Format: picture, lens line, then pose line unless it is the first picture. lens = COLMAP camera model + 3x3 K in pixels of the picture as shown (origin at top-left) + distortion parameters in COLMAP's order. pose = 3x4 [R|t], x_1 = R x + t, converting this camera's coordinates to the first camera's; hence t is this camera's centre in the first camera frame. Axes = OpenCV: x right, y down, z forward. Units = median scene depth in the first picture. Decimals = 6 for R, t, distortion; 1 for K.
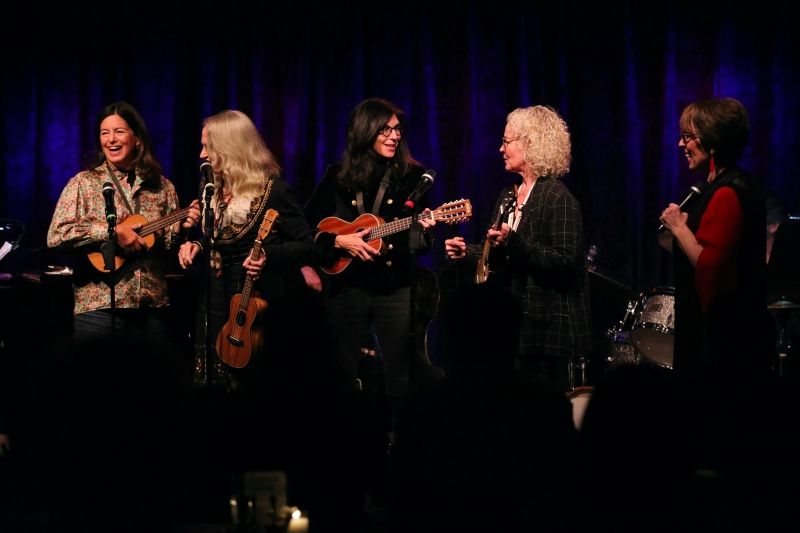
lens RADIAL K [[3394.1, 0, 435.0], [0, 3394.1, 263.1], [0, 0, 1]] dist [0.126040, 5.931815]
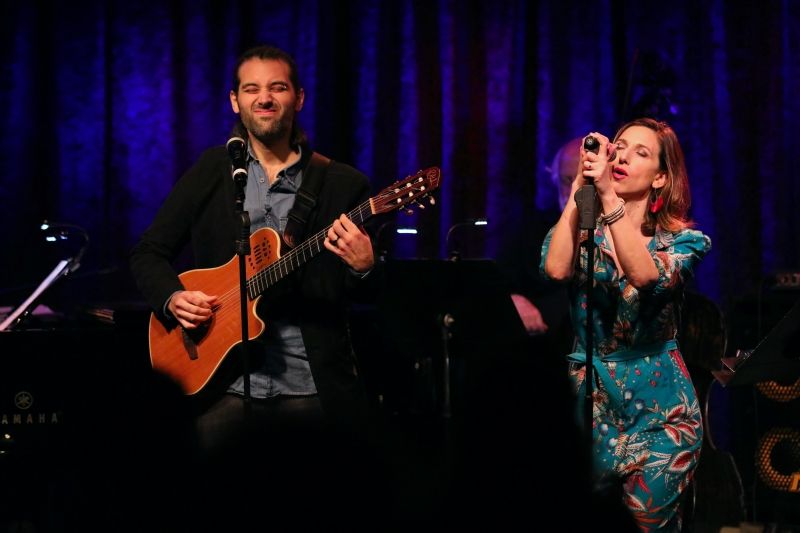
lens RADIAL K [[4438.8, 0, 413.4], [0, 4438.8, 269.8], [0, 0, 1]] dist [1.230148, 12.001156]
pose [[0.998547, -0.003495, -0.053765, -0.013196], [0.003393, 0.999992, -0.001995, -0.002384], [0.053772, 0.001810, 0.998552, 0.155012]]
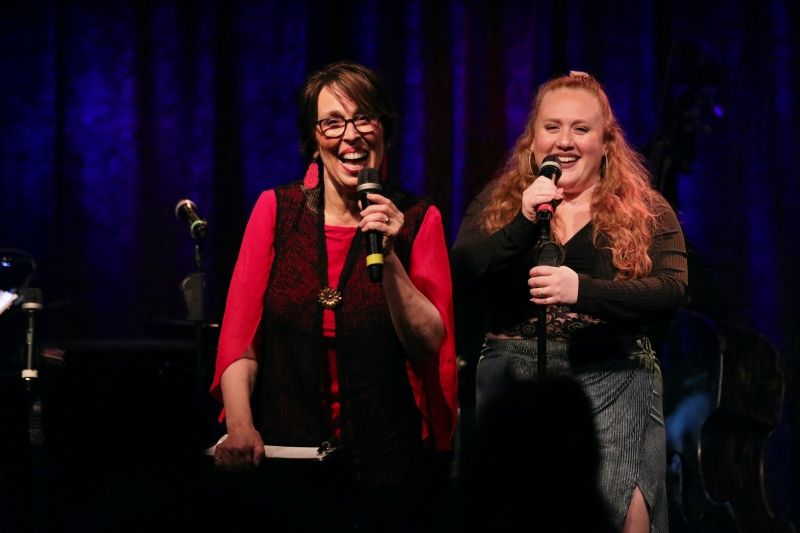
lens RADIAL K [[4438.8, 0, 413.4], [0, 4438.8, 269.8], [0, 0, 1]] dist [1.230148, 12.001156]
pose [[0.999116, 0.001021, -0.042016, -0.029312], [-0.001370, 0.999965, -0.008291, -0.003648], [0.042006, 0.008341, 0.999083, 0.281107]]
